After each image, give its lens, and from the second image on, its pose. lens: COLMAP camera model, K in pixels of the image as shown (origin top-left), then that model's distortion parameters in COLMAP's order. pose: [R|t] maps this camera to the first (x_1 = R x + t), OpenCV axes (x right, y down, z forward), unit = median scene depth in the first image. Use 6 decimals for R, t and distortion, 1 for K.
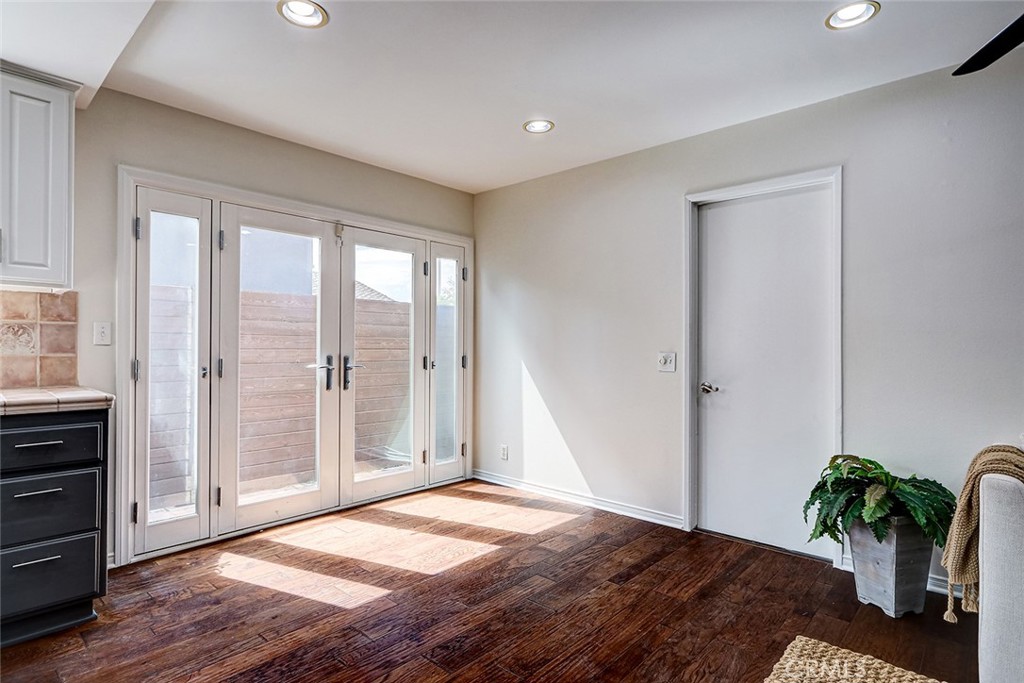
lens RADIAL K [[538.6, 0, 501.8], [0, 538.6, 339.0], [0, 0, 1]] dist [0.002699, -0.003242]
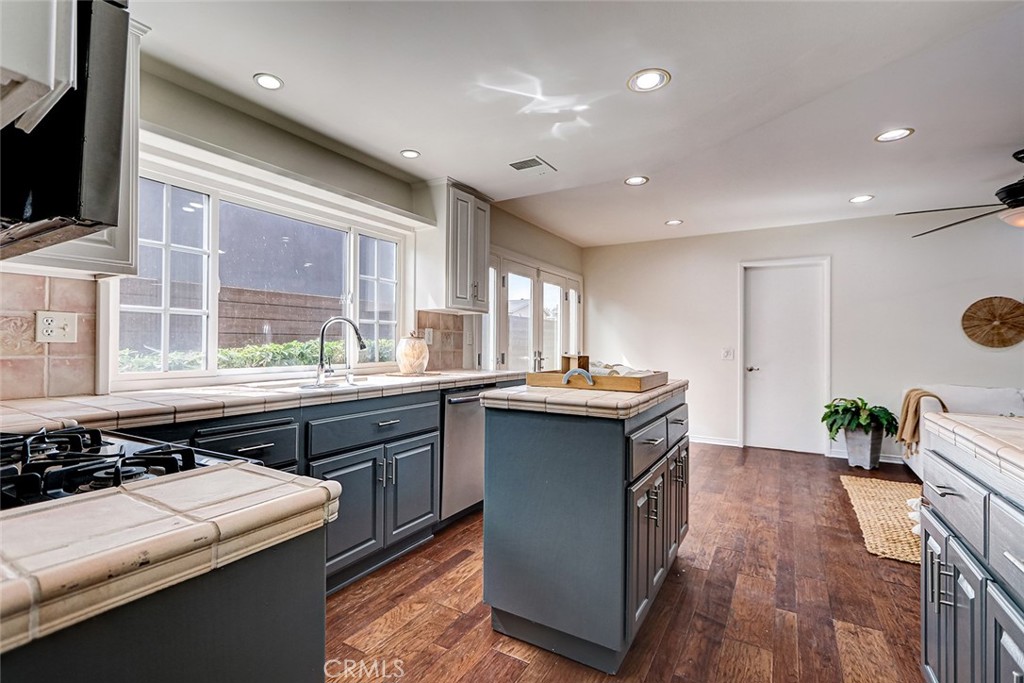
lens RADIAL K [[467.3, 0, 502.6], [0, 467.3, 343.2], [0, 0, 1]] dist [0.002232, -0.001738]
pose [[0.980092, 0.002664, 0.198525, -0.854293], [-0.004258, 0.999962, 0.007600, -0.004492], [-0.198498, -0.008294, 0.980066, -0.435086]]
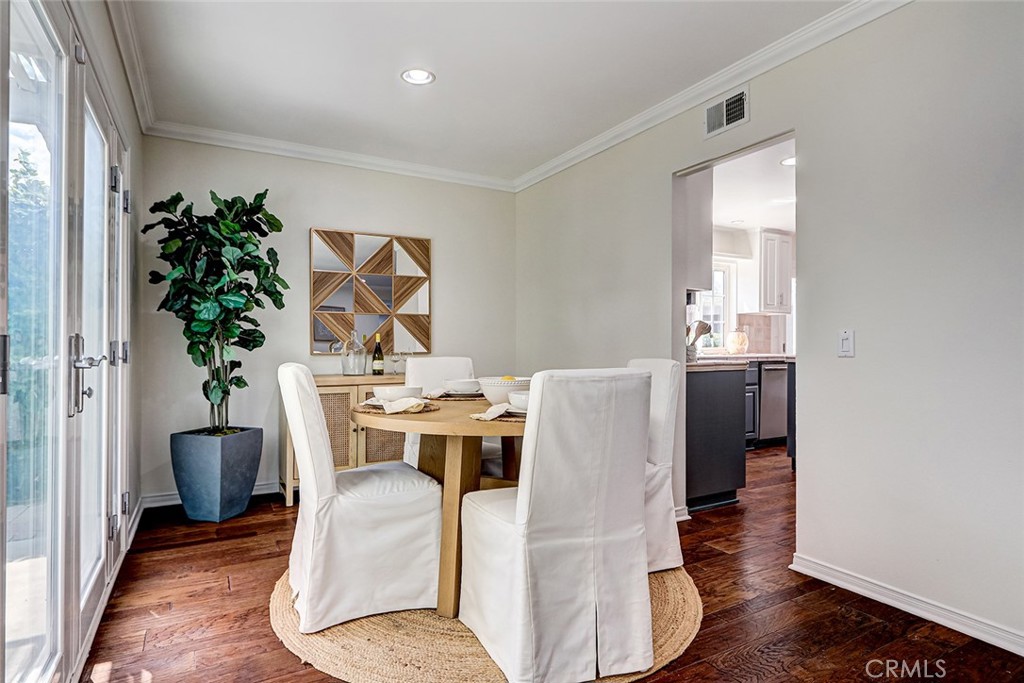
lens RADIAL K [[538.6, 0, 489.3], [0, 538.6, 347.0], [0, 0, 1]] dist [0.002699, -0.003242]
pose [[0.941818, -0.001396, -0.336121, -1.033931], [0.004951, 0.999941, 0.009719, 0.025144], [0.336087, -0.010818, 0.941769, -1.506383]]
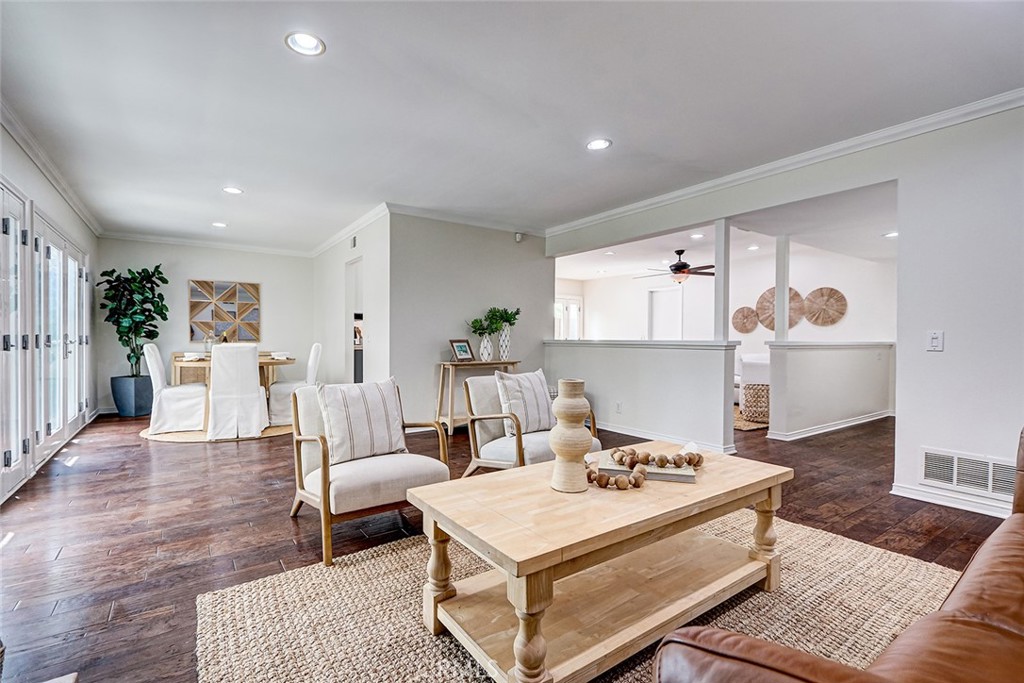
lens RADIAL K [[467.3, 0, 498.5], [0, 467.3, 345.4], [0, 0, 1]] dist [0.002232, -0.001738]
pose [[0.971230, 0.004544, -0.238102, 0.156578], [0.000757, 0.999754, 0.022168, 0.020715], [0.238144, -0.021711, 0.970987, -2.301840]]
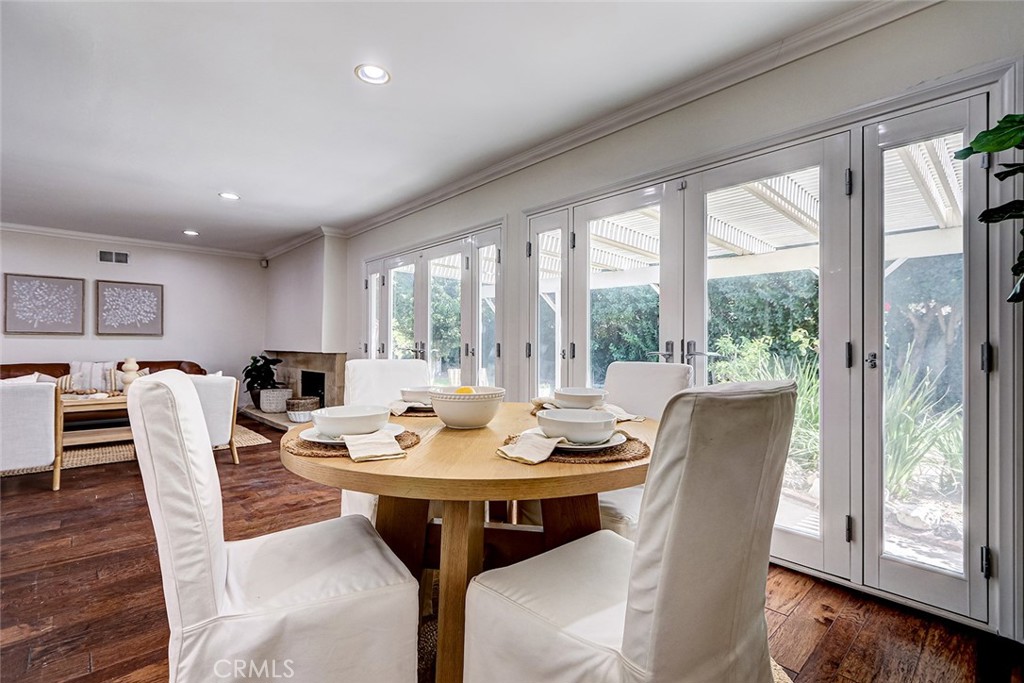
lens RADIAL K [[467.3, 0, 503.1], [0, 467.3, 341.8], [0, 0, 1]] dist [0.002232, -0.001738]
pose [[-0.996248, -0.007428, 0.086227, -1.345220], [-0.008902, 0.999820, -0.016731, 0.034591], [-0.086087, -0.017436, -0.996135, -0.218362]]
